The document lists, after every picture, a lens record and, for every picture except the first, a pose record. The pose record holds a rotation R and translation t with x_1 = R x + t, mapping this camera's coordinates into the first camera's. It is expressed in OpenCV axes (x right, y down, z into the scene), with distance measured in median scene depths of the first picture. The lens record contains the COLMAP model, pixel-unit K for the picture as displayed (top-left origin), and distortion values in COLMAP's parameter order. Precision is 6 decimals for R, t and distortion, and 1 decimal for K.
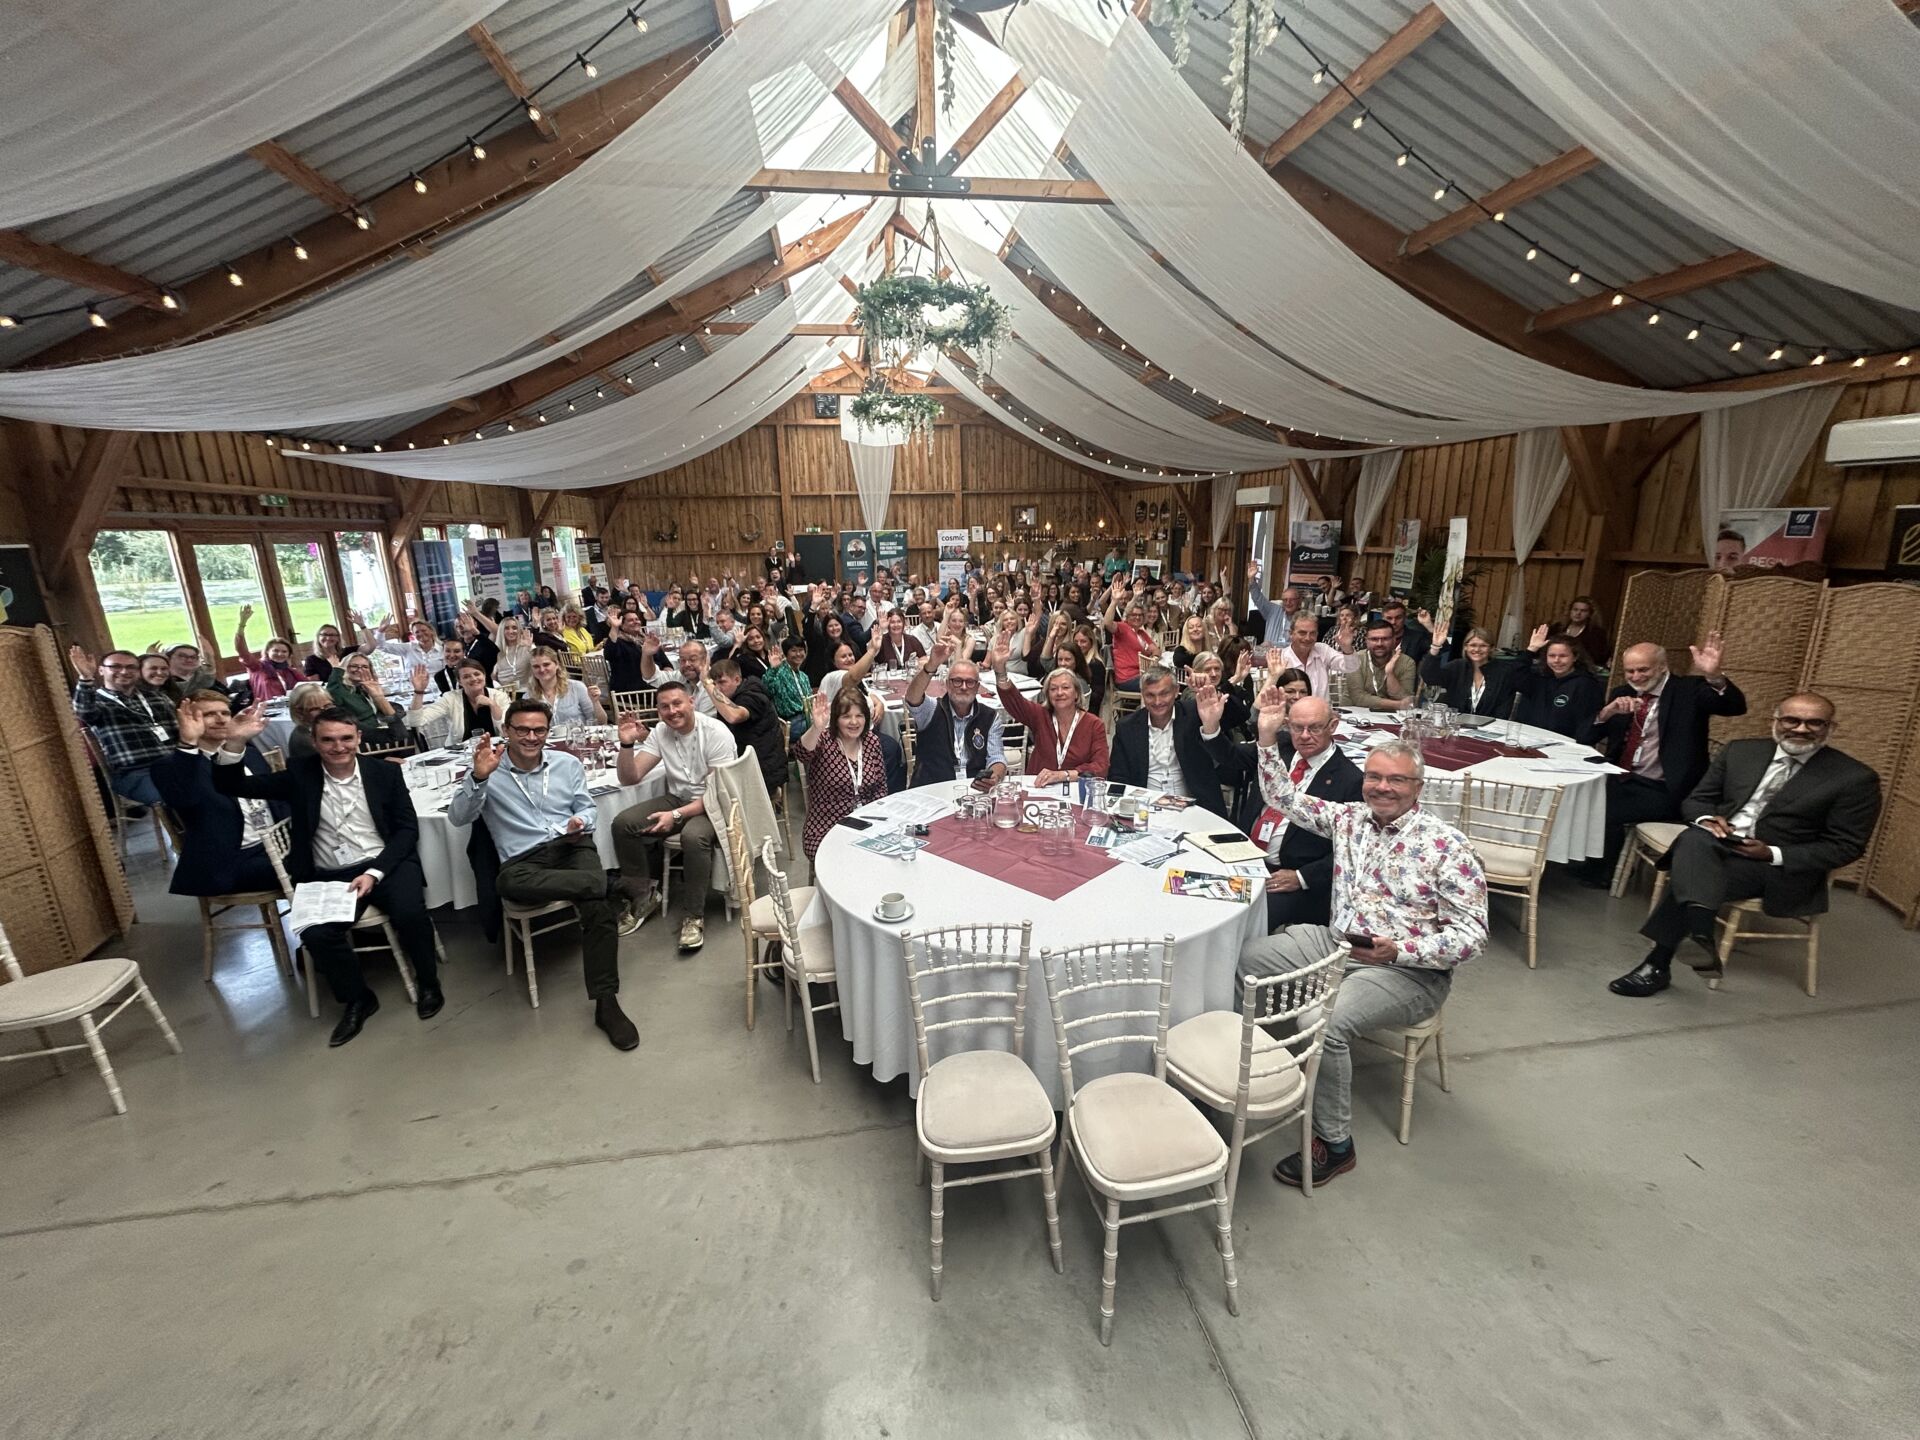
lens RADIAL K [[778.5, 0, 967.5], [0, 778.5, 726.7], [0, 0, 1]] dist [-0.000487, 0.000845]
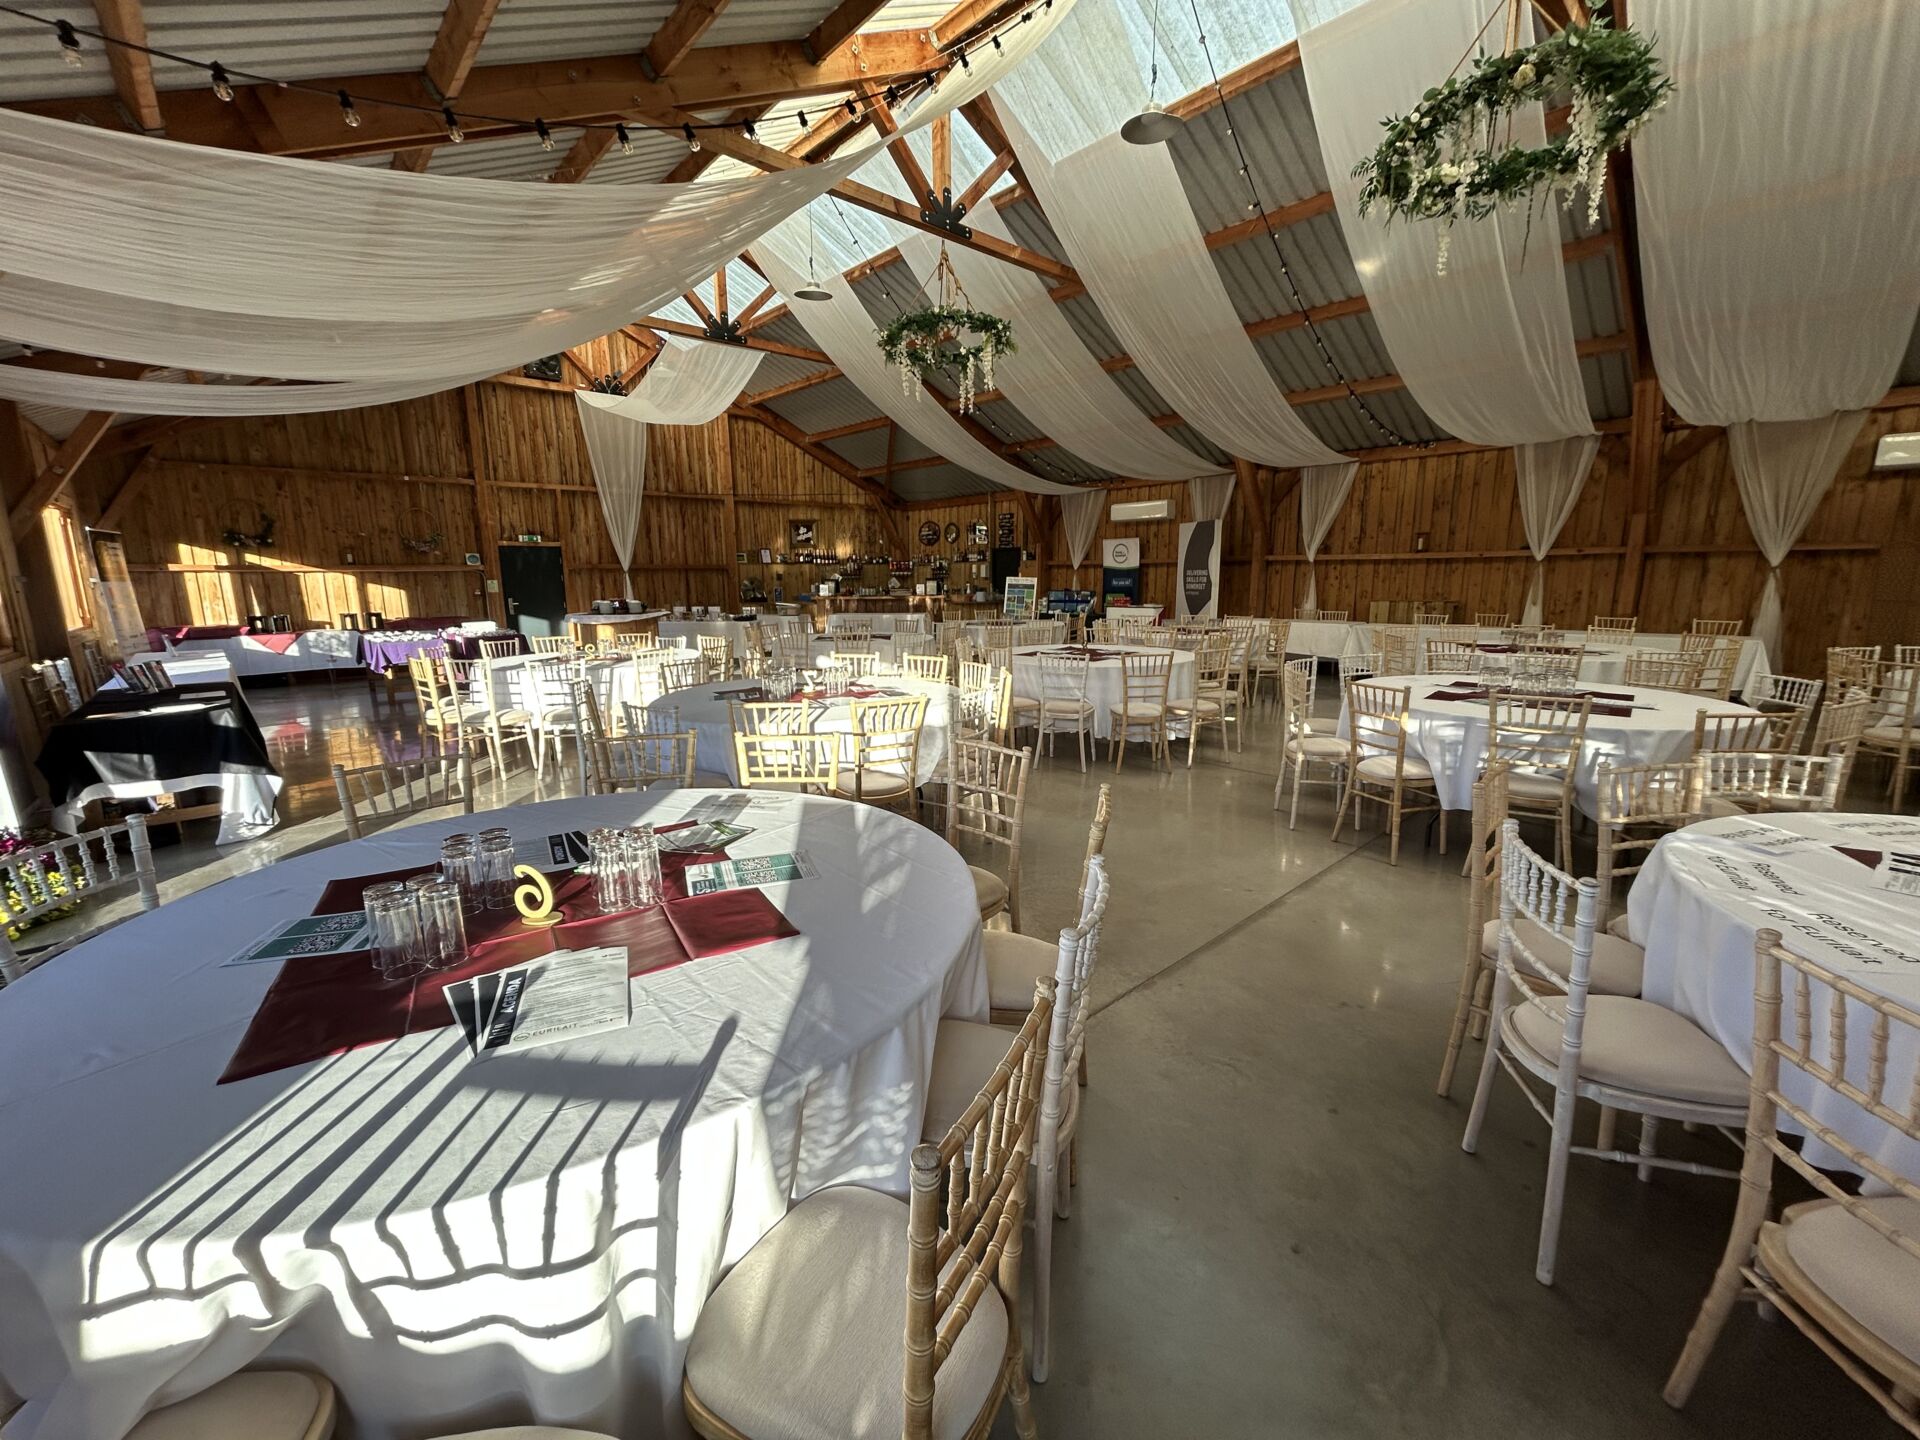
lens RADIAL K [[778.5, 0, 967.5], [0, 778.5, 726.7], [0, 0, 1]] dist [-0.000487, 0.000845]
pose [[0.836341, -0.092535, 0.540344, -0.265453], [0.126199, 0.991677, -0.025503, -0.022728], [-0.533486, 0.089520, 0.841058, 0.236468]]
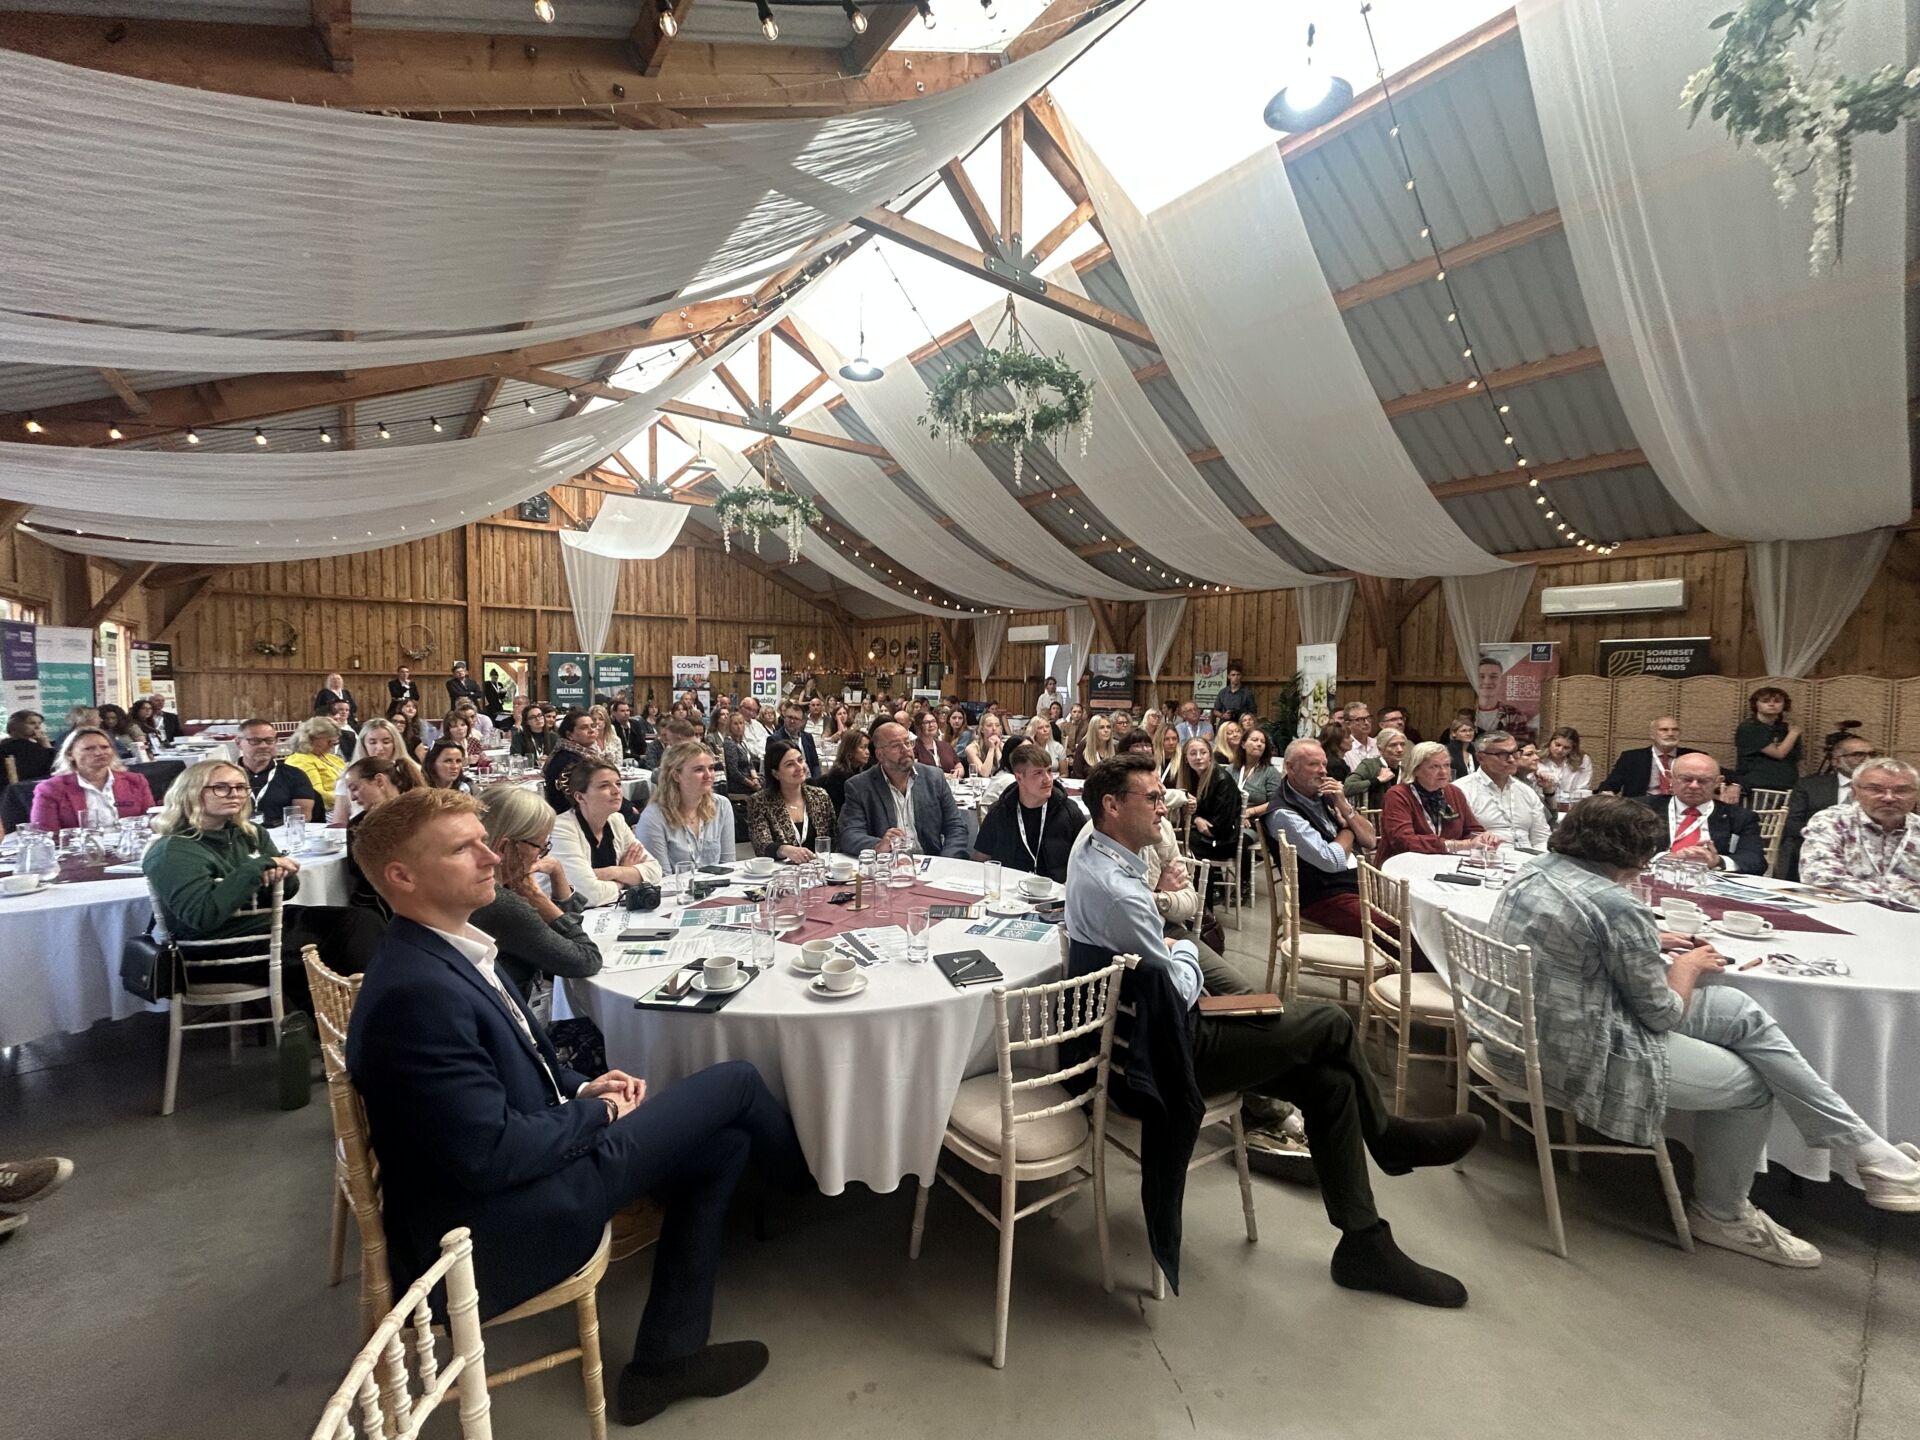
lens RADIAL K [[778.5, 0, 967.5], [0, 778.5, 726.7], [0, 0, 1]] dist [-0.000487, 0.000845]
pose [[0.876185, -0.000212, 0.481975, -0.173780], [0.091303, 0.981966, -0.165548, 0.005042], [-0.473248, 0.189056, 0.860403, 0.089739]]
